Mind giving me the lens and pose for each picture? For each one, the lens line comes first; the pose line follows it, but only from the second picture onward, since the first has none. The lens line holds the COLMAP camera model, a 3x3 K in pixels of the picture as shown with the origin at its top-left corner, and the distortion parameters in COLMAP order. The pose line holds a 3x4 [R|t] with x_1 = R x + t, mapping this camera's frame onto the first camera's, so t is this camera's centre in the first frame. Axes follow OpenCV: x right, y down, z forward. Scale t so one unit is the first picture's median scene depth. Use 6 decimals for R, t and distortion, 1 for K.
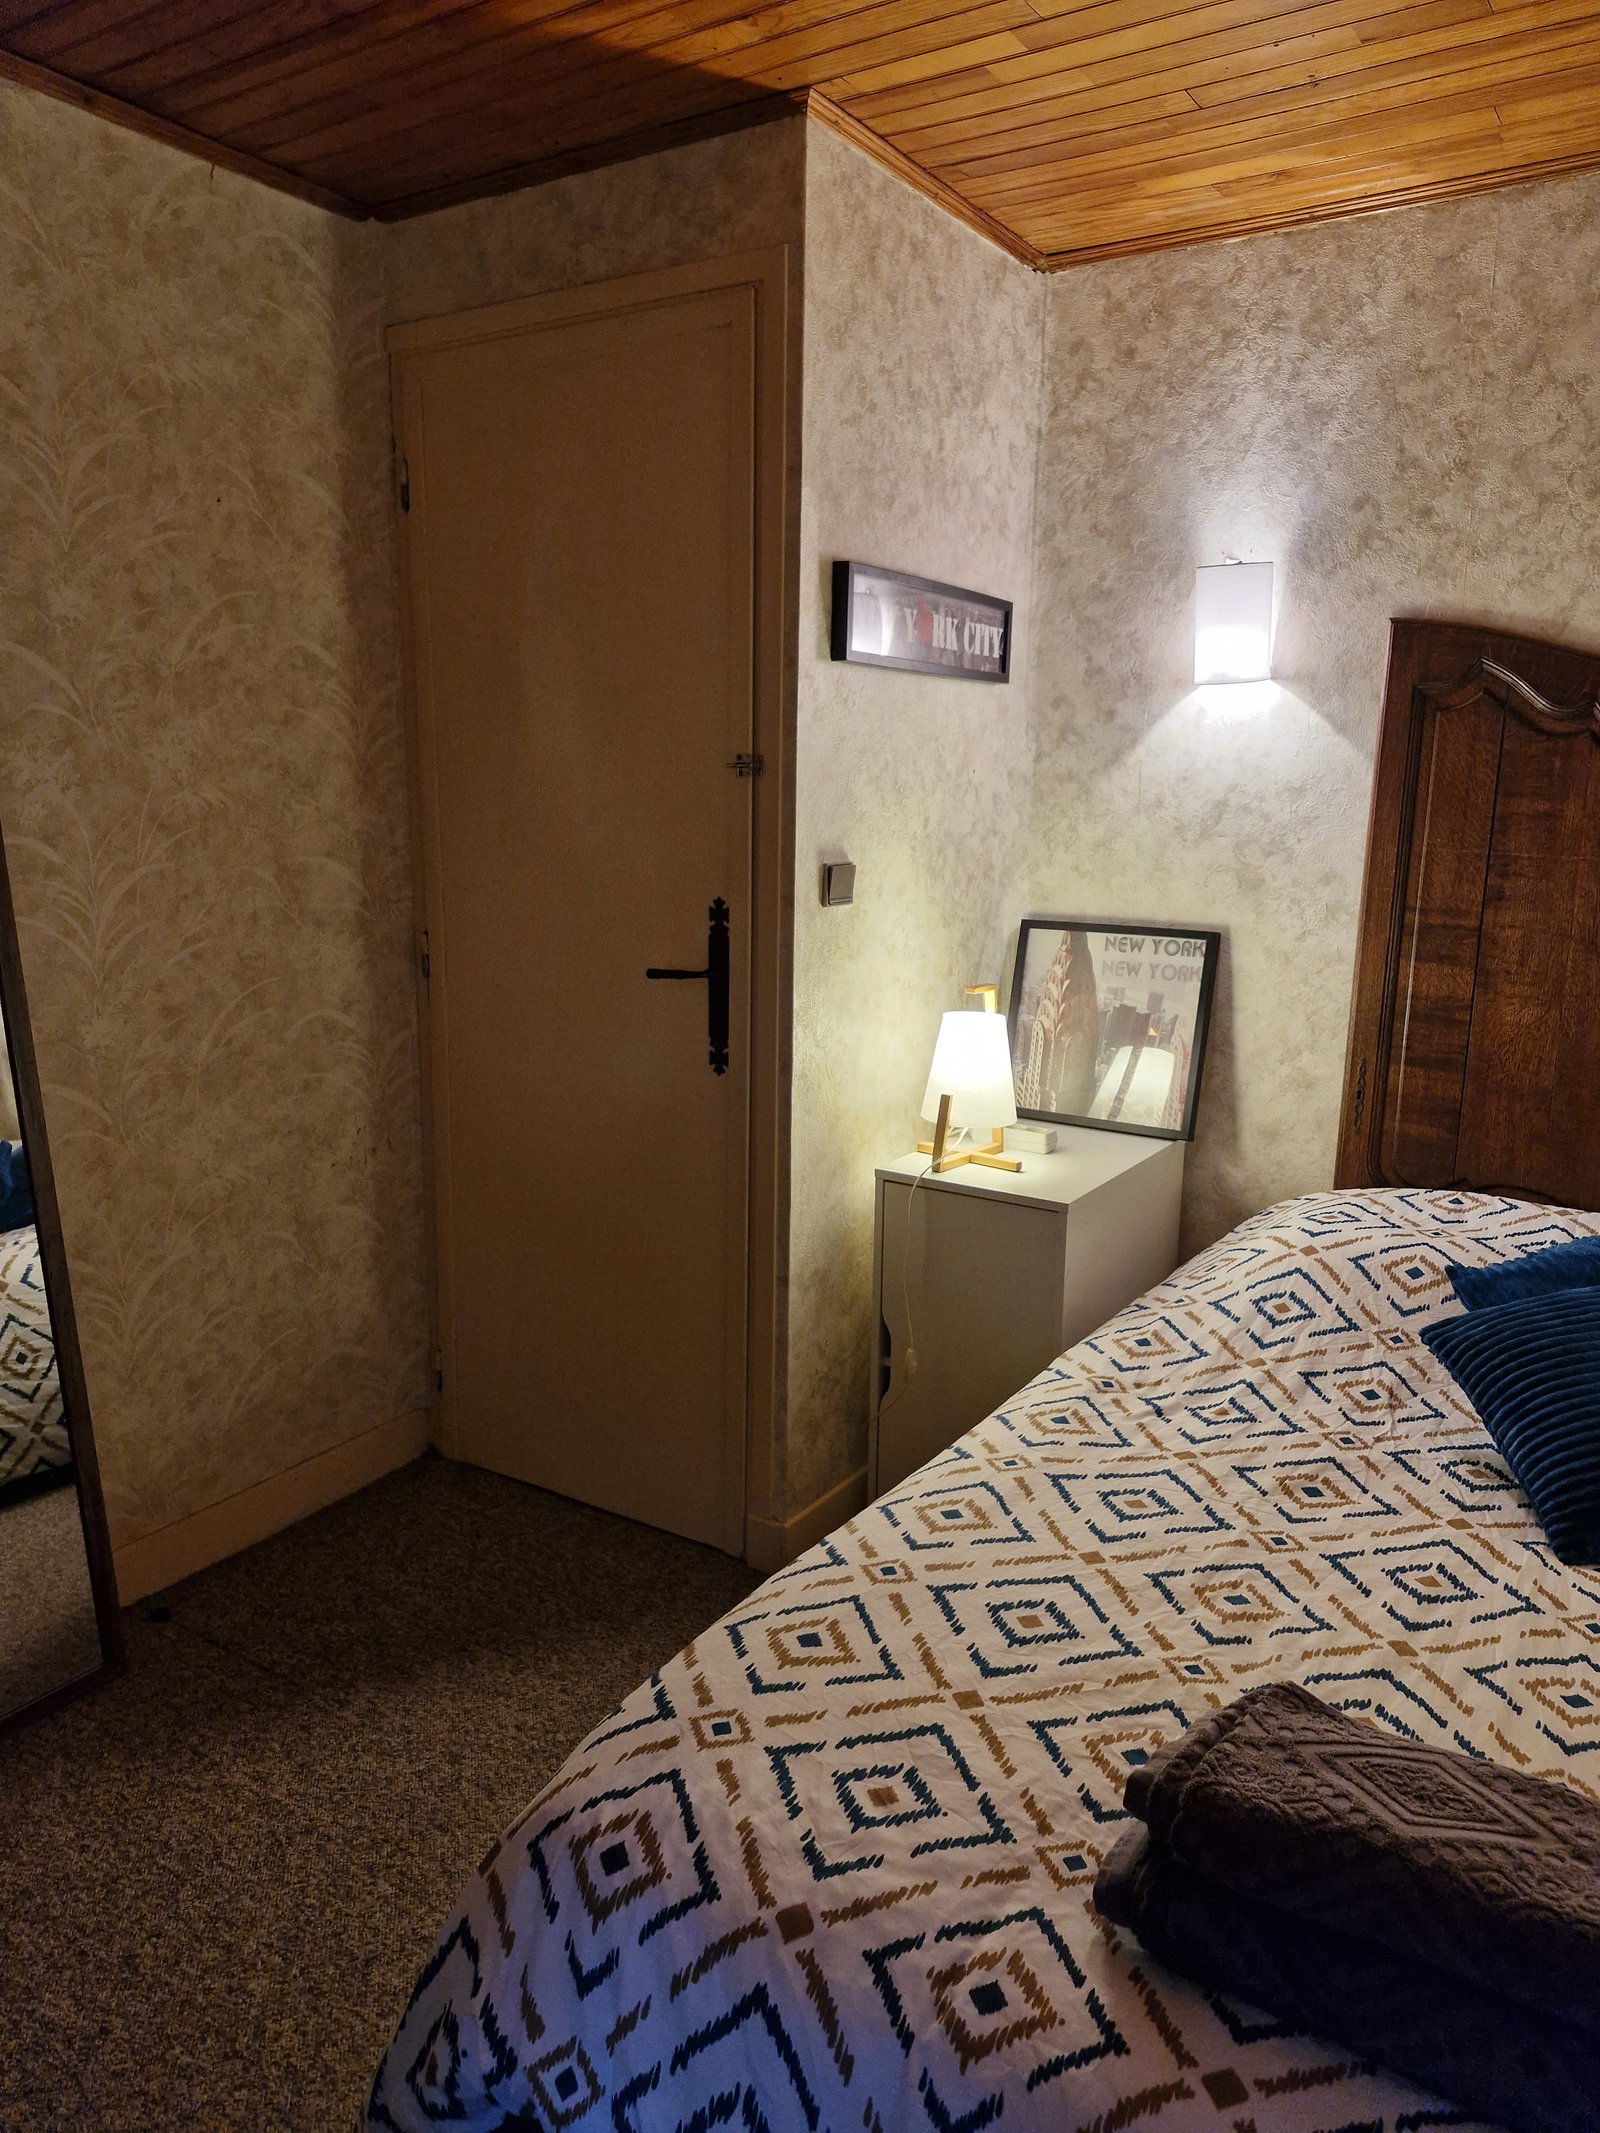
lens RADIAL K [[1490.9, 0, 787.1], [0, 1490.9, 1058.7], [0, 0, 1]] dist [0.086580, -0.124948]
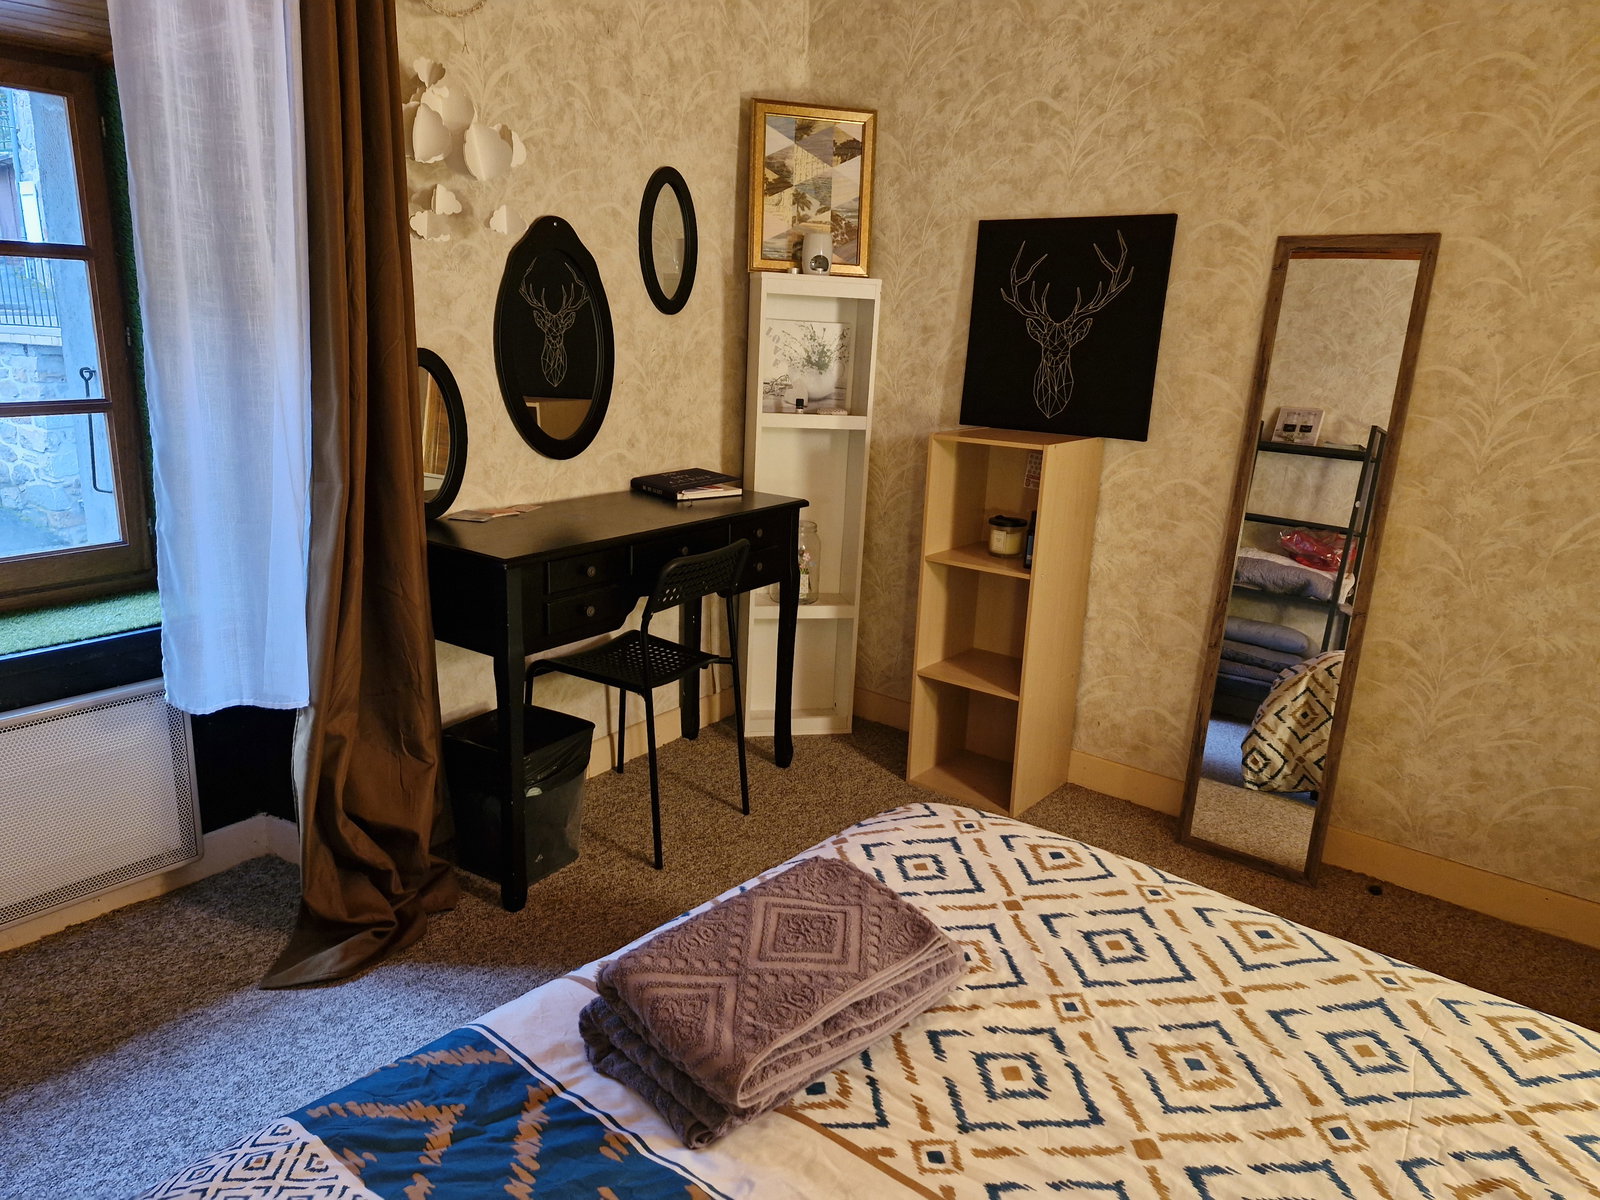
lens RADIAL K [[1071.7, 0, 767.4], [0, 1071.7, 599.9], [0, 0, 1]] dist [0.000571, -0.000862]
pose [[-0.143611, 0.242374, -0.959495, 0.724842], [-0.218416, 0.937874, 0.269604, -0.068668], [0.965231, 0.248287, -0.081750, 0.495858]]
